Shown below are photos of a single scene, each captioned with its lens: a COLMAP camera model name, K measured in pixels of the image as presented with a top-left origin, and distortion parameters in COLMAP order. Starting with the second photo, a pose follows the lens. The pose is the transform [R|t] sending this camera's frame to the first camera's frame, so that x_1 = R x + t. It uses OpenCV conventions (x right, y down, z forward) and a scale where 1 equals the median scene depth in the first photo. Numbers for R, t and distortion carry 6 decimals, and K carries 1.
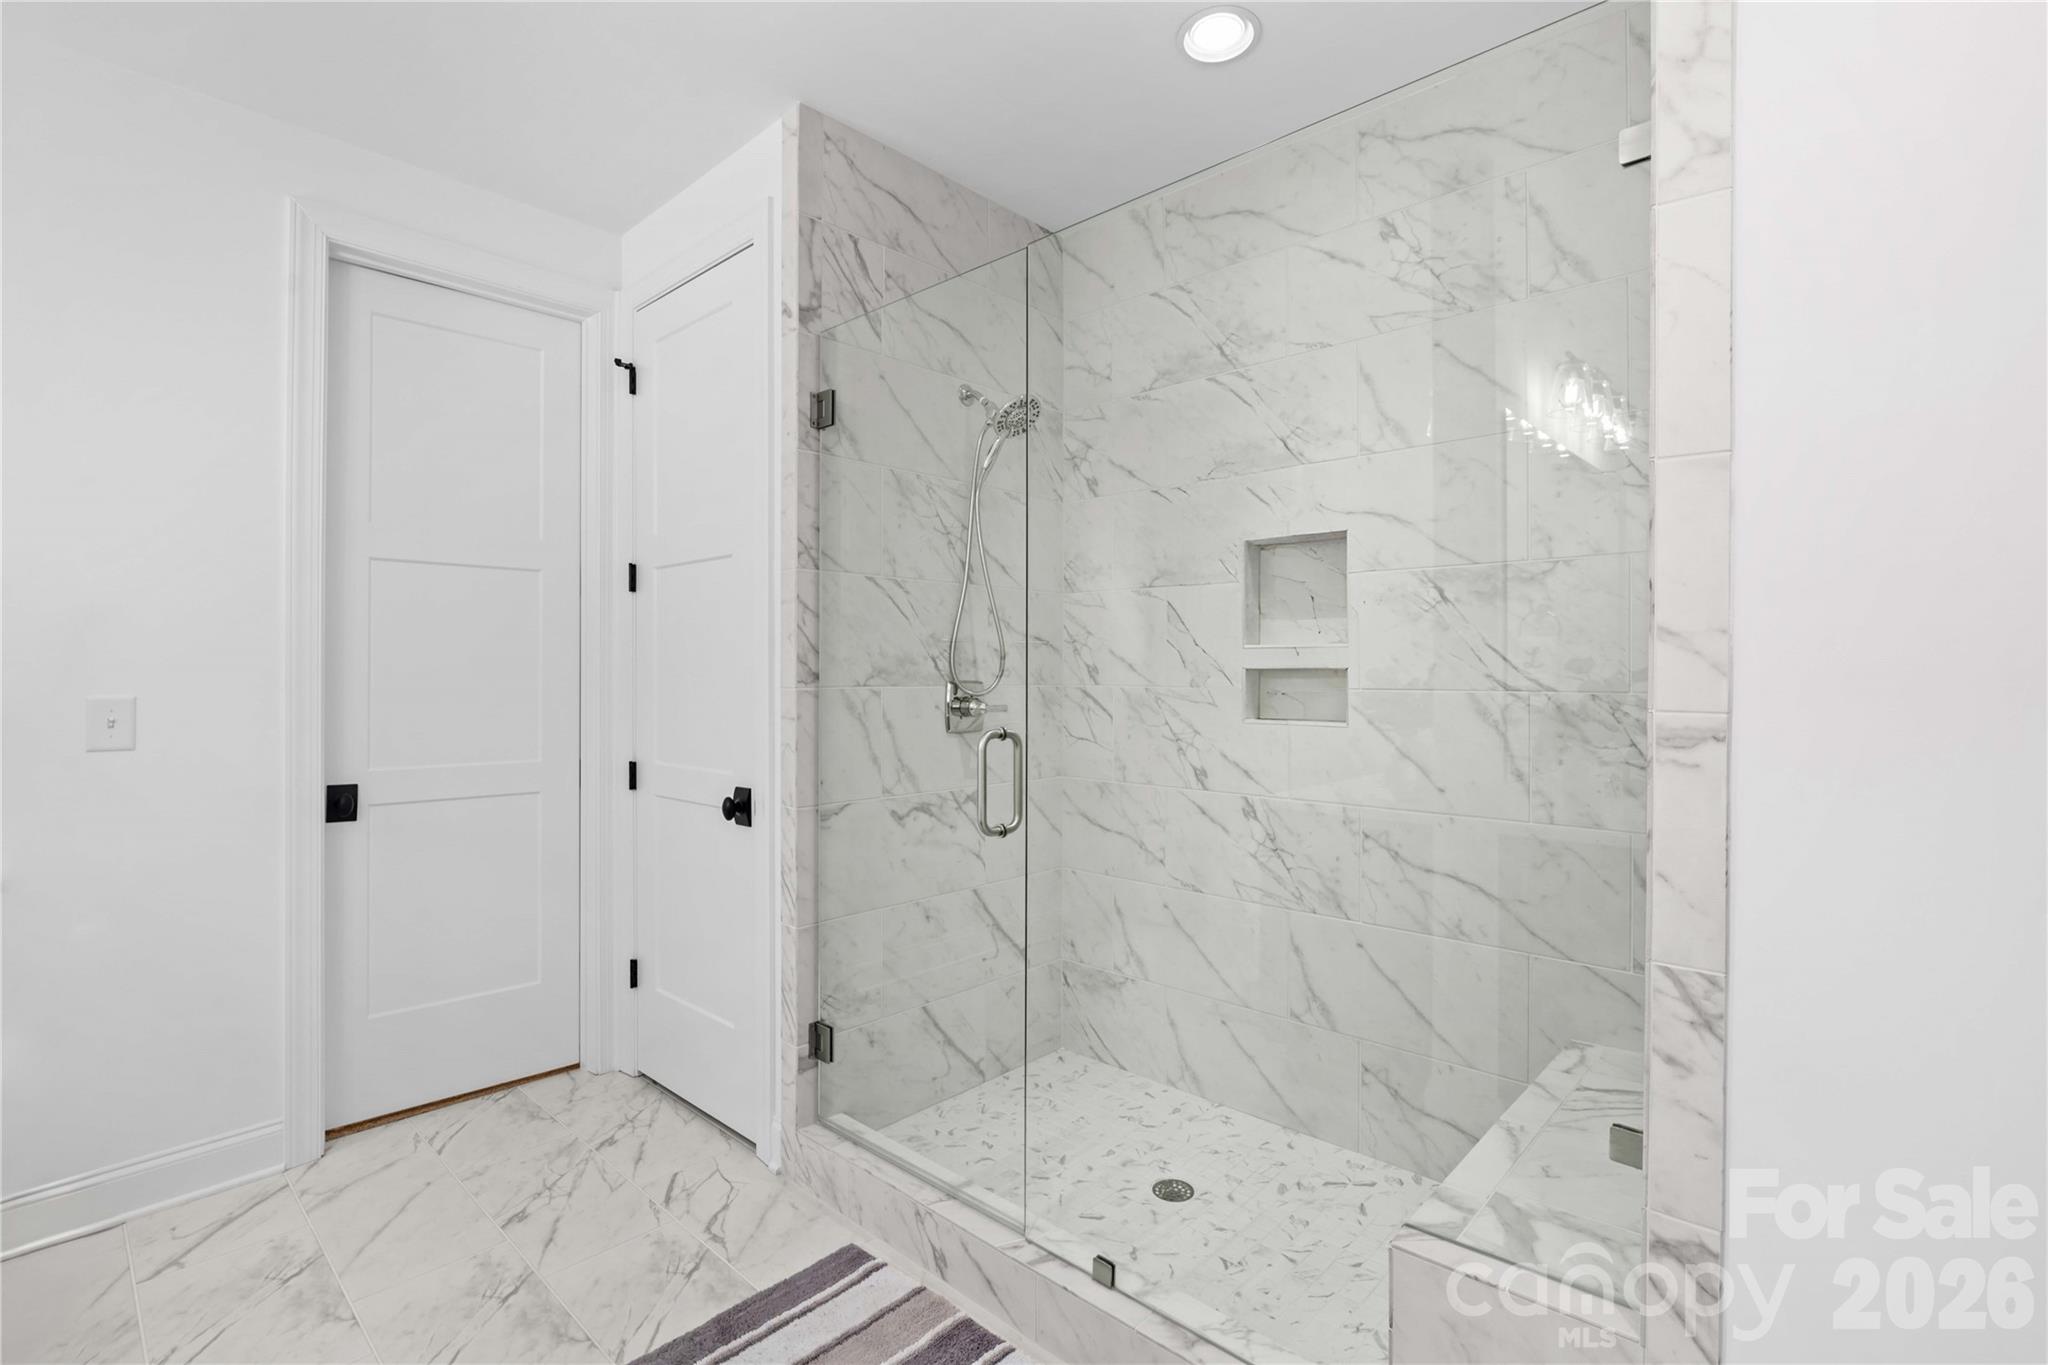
lens RADIAL K [[929.6, 0, 1021.6], [0, 929.6, 673.3], [0, 0, 1]] dist [-0.018490, 0.006788]
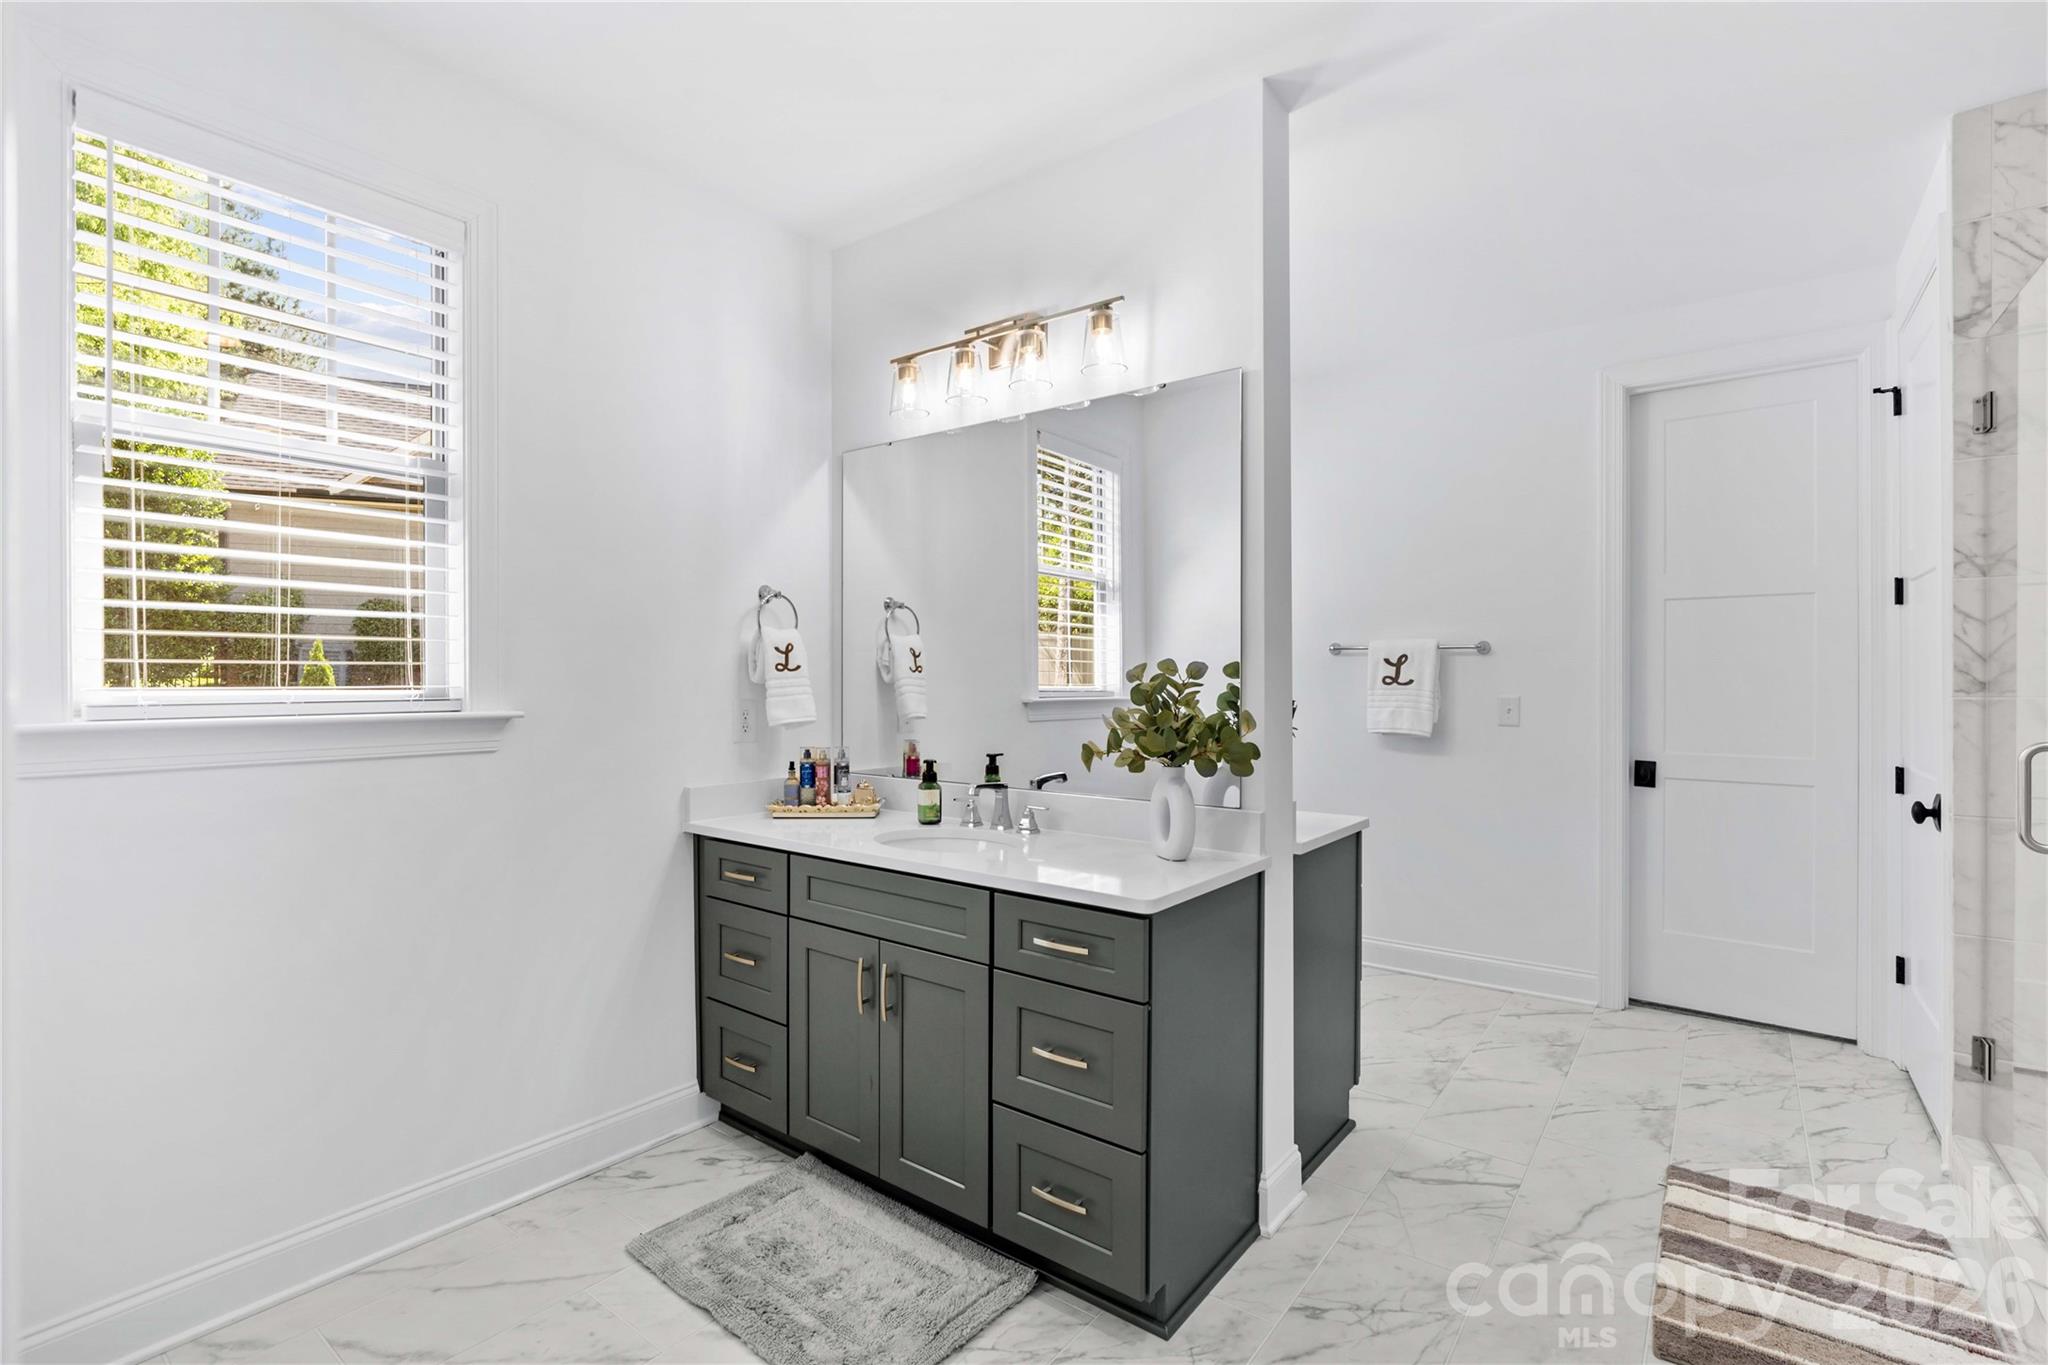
lens RADIAL K [[944.2, 0, 1024.0], [0, 944.2, 682.5], [0, 0, 1]] dist [0.001929, 0.000098]
pose [[0.102568, -0.002281, -0.994723, 0.671797], [0.002673, 0.999994, -0.002018, -0.000541], [0.994722, -0.002452, 0.102574, -0.113096]]
